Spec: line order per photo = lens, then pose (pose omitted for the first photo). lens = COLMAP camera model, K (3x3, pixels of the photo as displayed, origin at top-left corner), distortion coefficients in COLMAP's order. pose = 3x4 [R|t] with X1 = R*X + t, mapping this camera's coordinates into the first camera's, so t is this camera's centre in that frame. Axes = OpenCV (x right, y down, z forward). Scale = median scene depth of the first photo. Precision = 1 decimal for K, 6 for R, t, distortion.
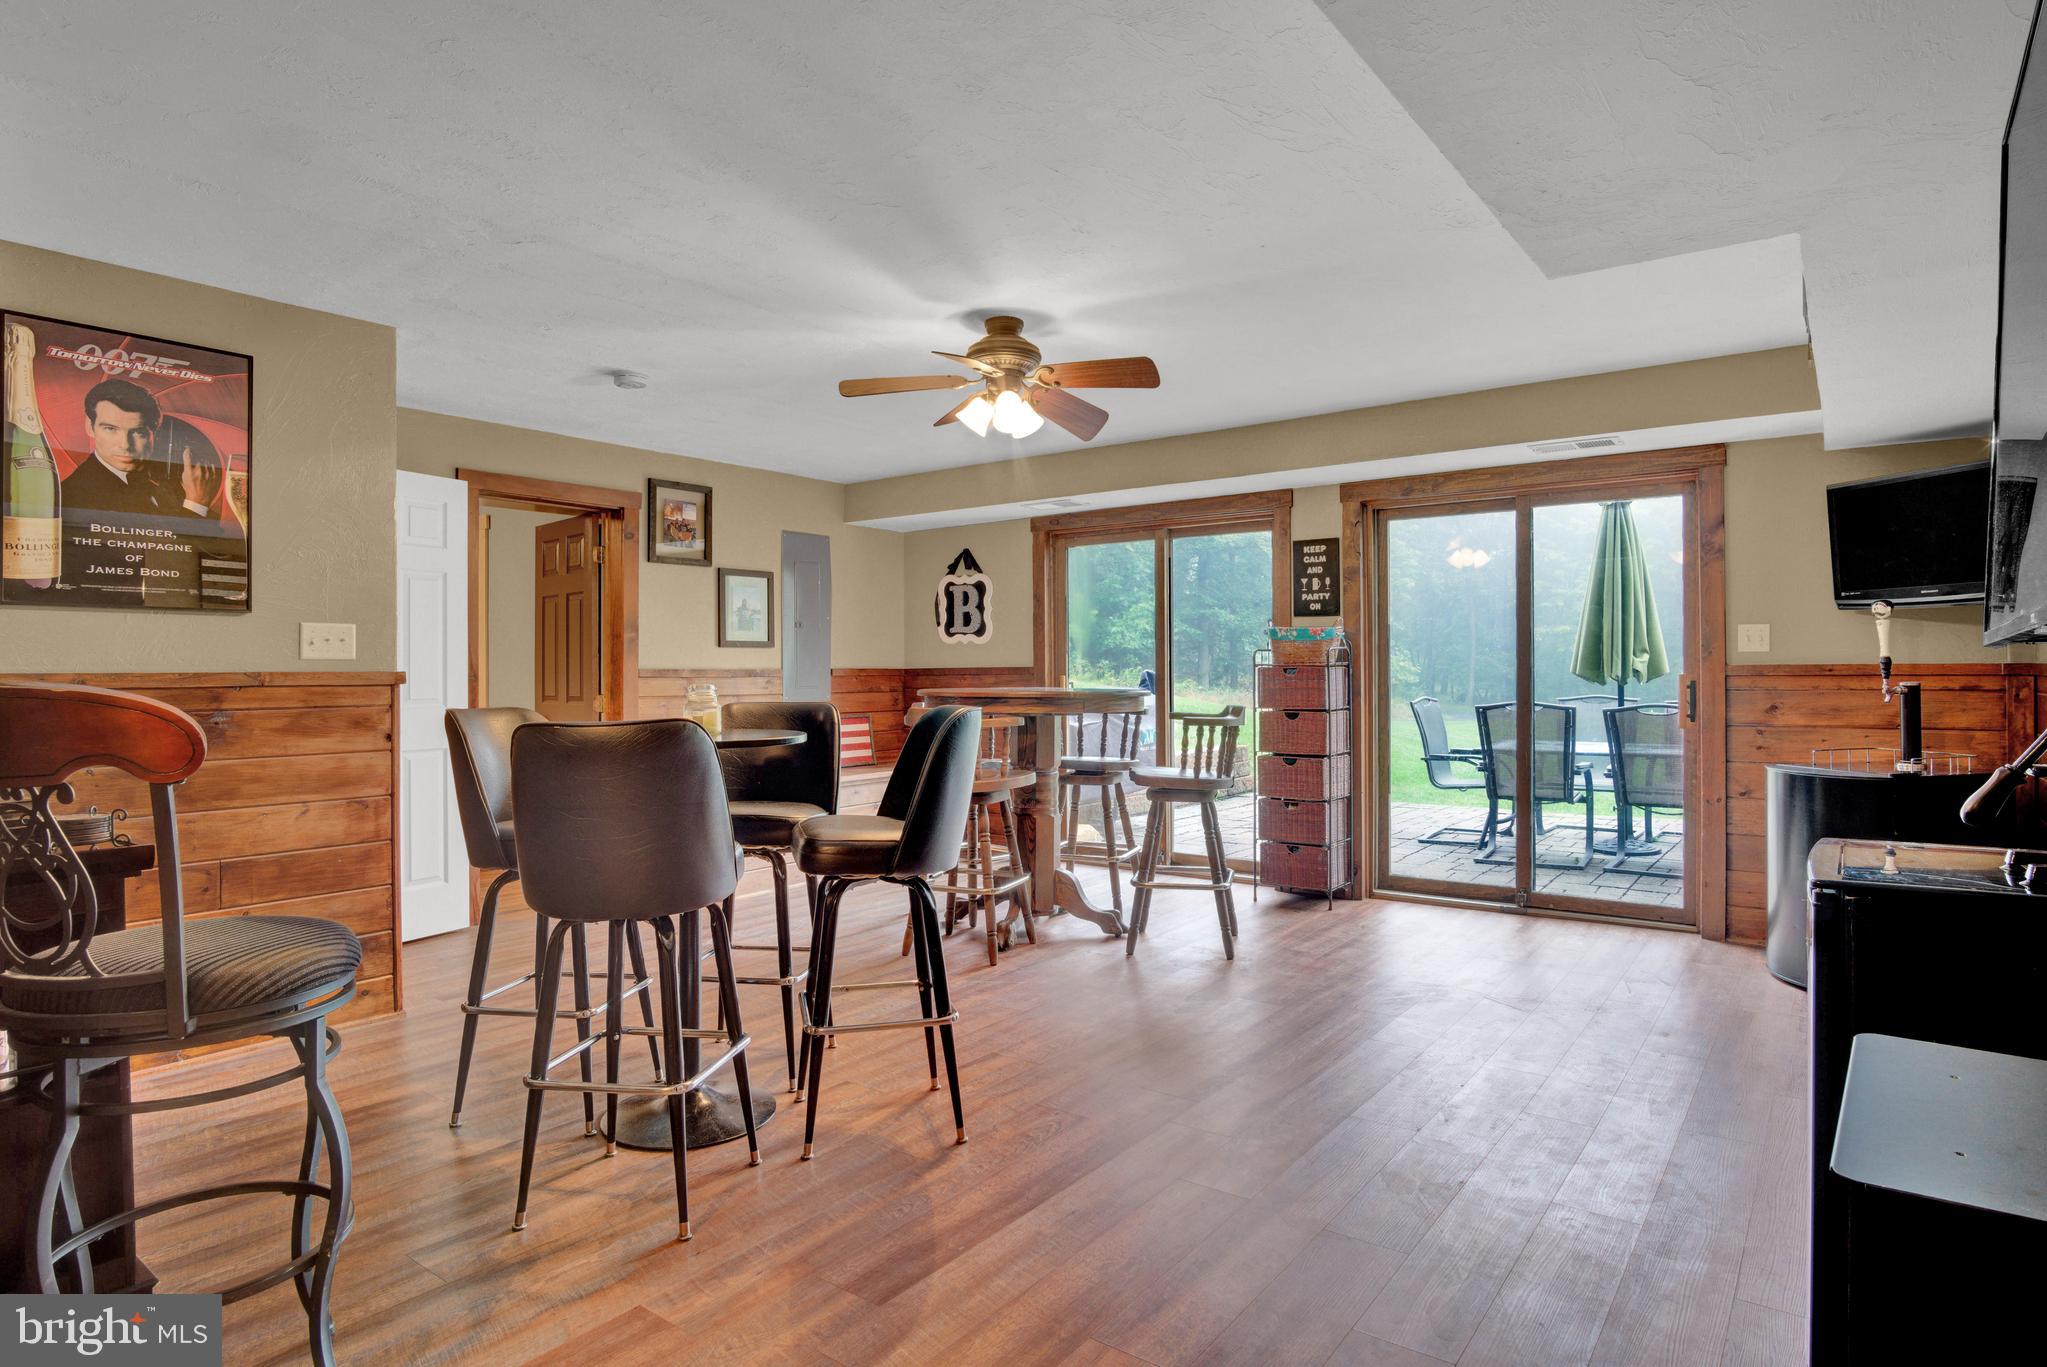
lens RADIAL K [[1100.3, 0, 1042.6], [0, 1100.3, 669.2], [0, 0, 1]] dist [-0.030539, 0.007935]
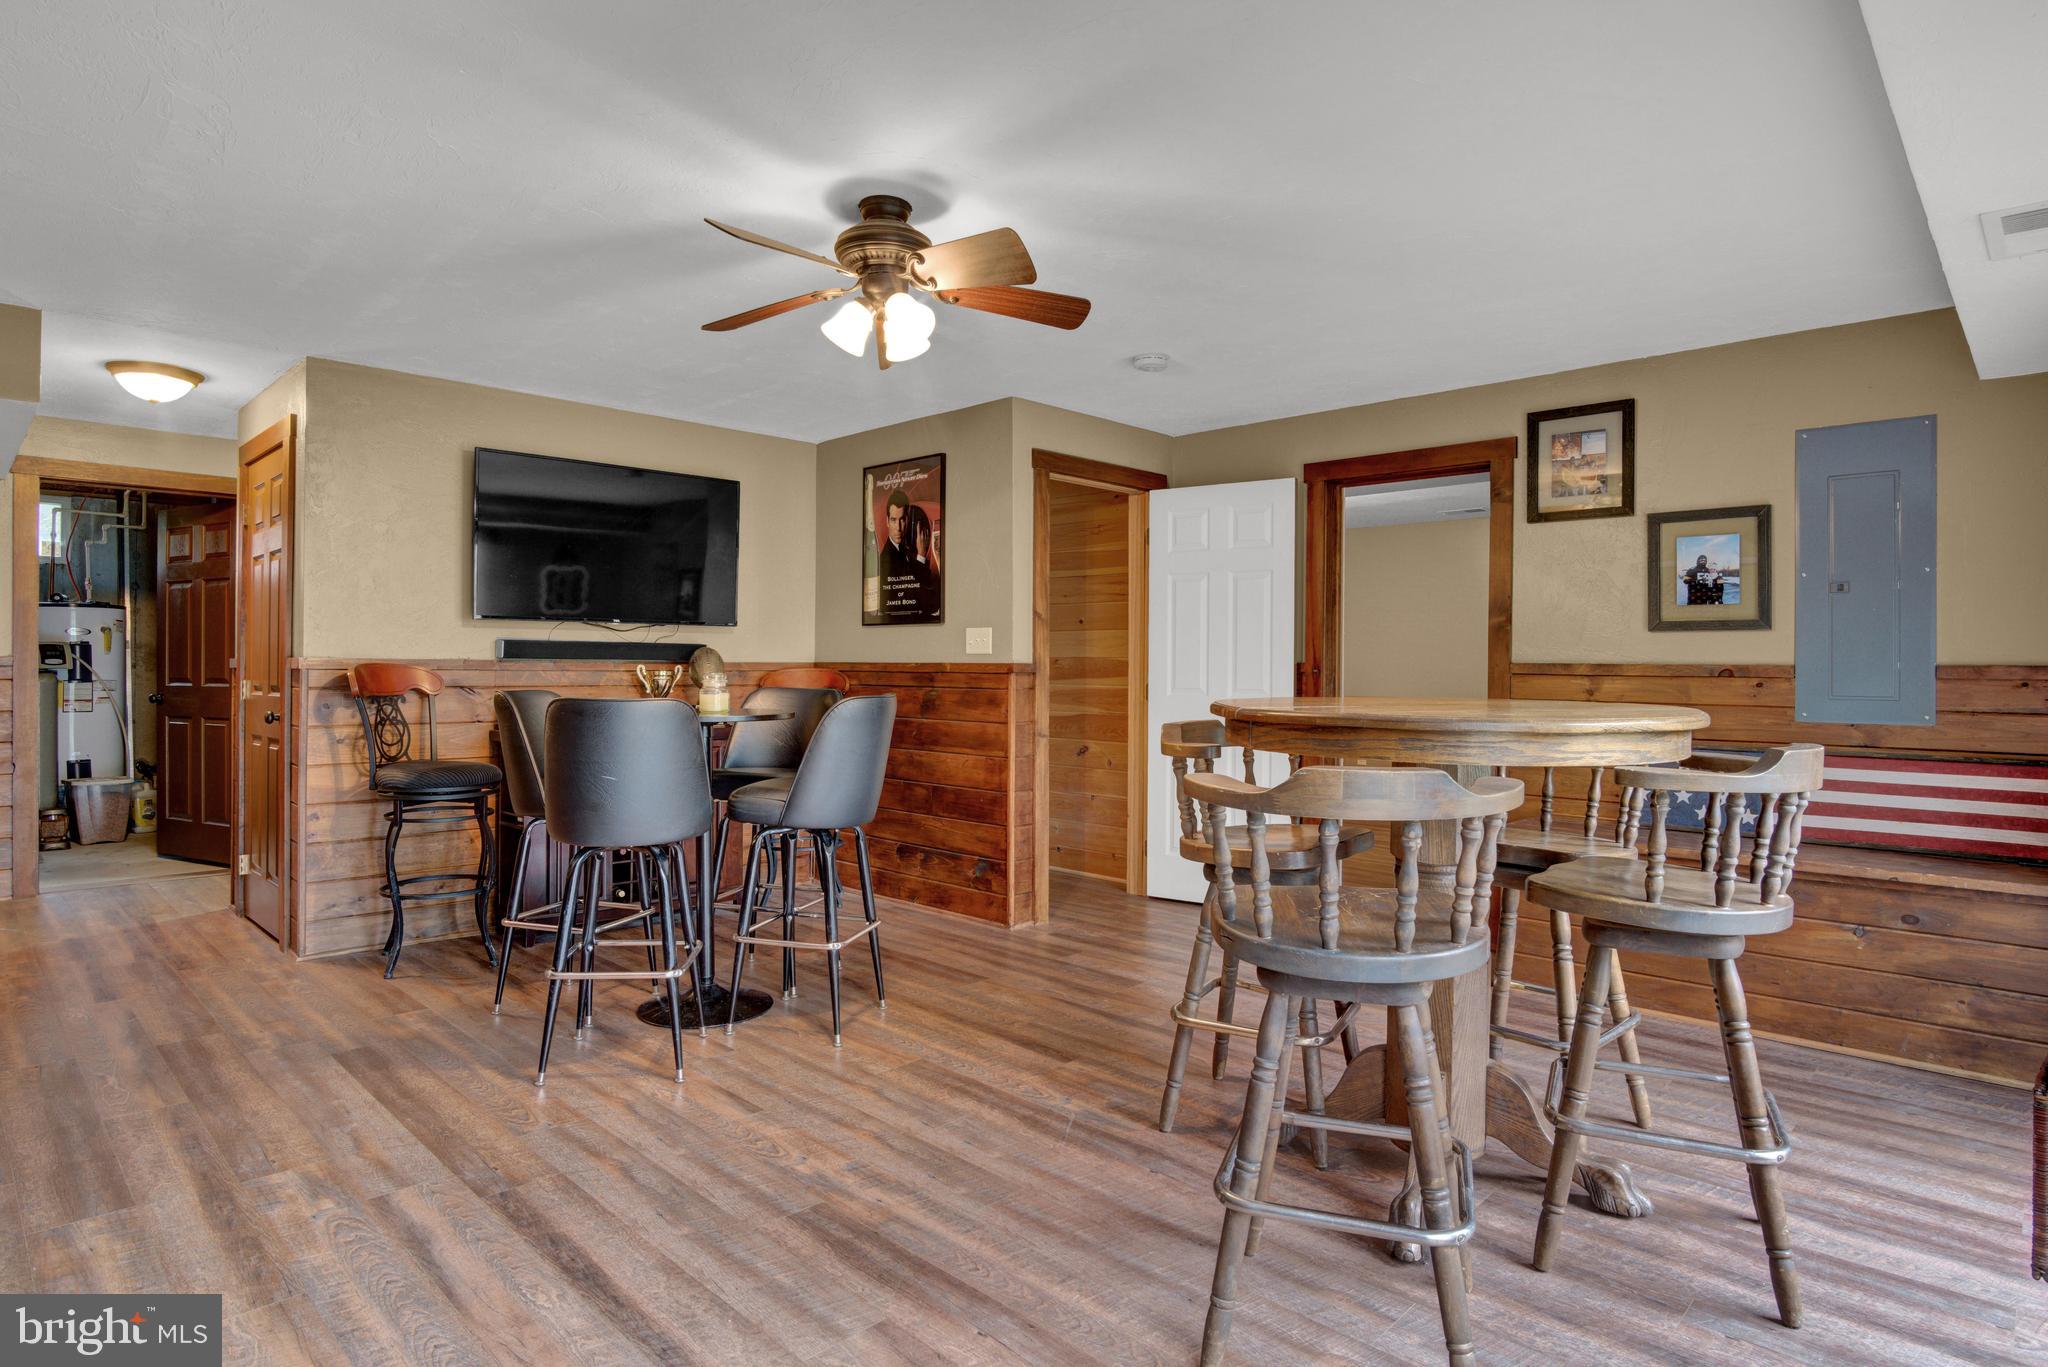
lens RADIAL K [[1100.8, 0, 1028.4], [0, 1100.8, 664.6], [0, 0, 1]] dist [-0.030539, 0.007935]
pose [[-0.126991, 0.004463, -0.991894, 0.783941], [-0.005679, 0.999970, 0.005227, -0.003293], [0.991888, 0.006297, -0.126962, 1.331881]]
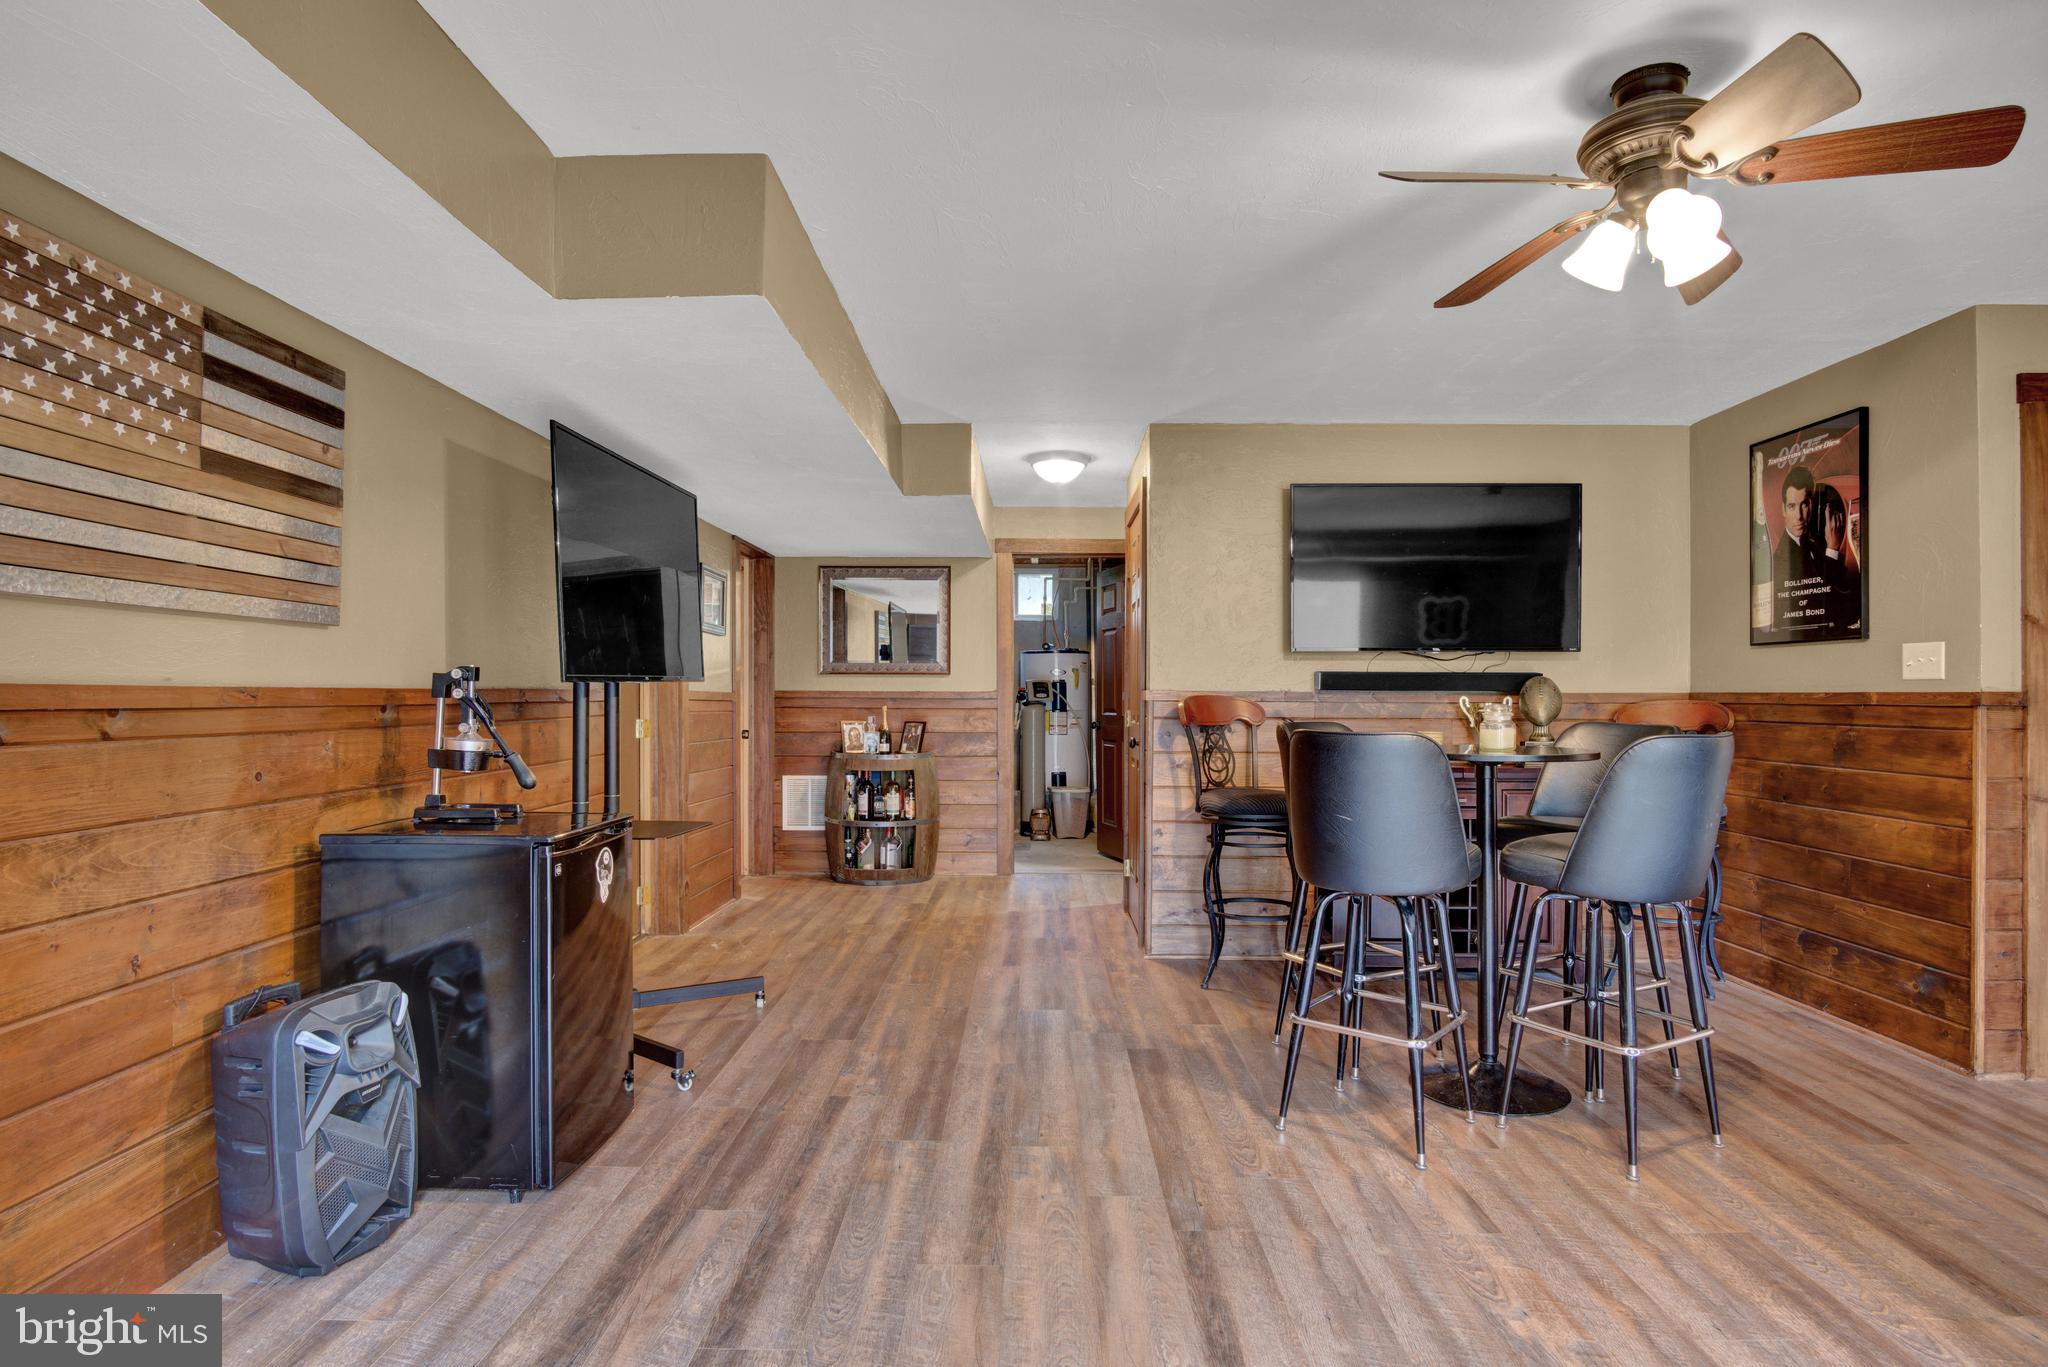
lens RADIAL K [[1100.8, 0, 1025.1], [0, 1100.8, 696.3], [0, 0, 1]] dist [-0.030539, 0.007935]
pose [[-0.805791, 0.004845, -0.592181, 0.624650], [0.001989, 0.999983, 0.005474, -0.000671], [0.592197, 0.003233, -0.805787, 1.403349]]
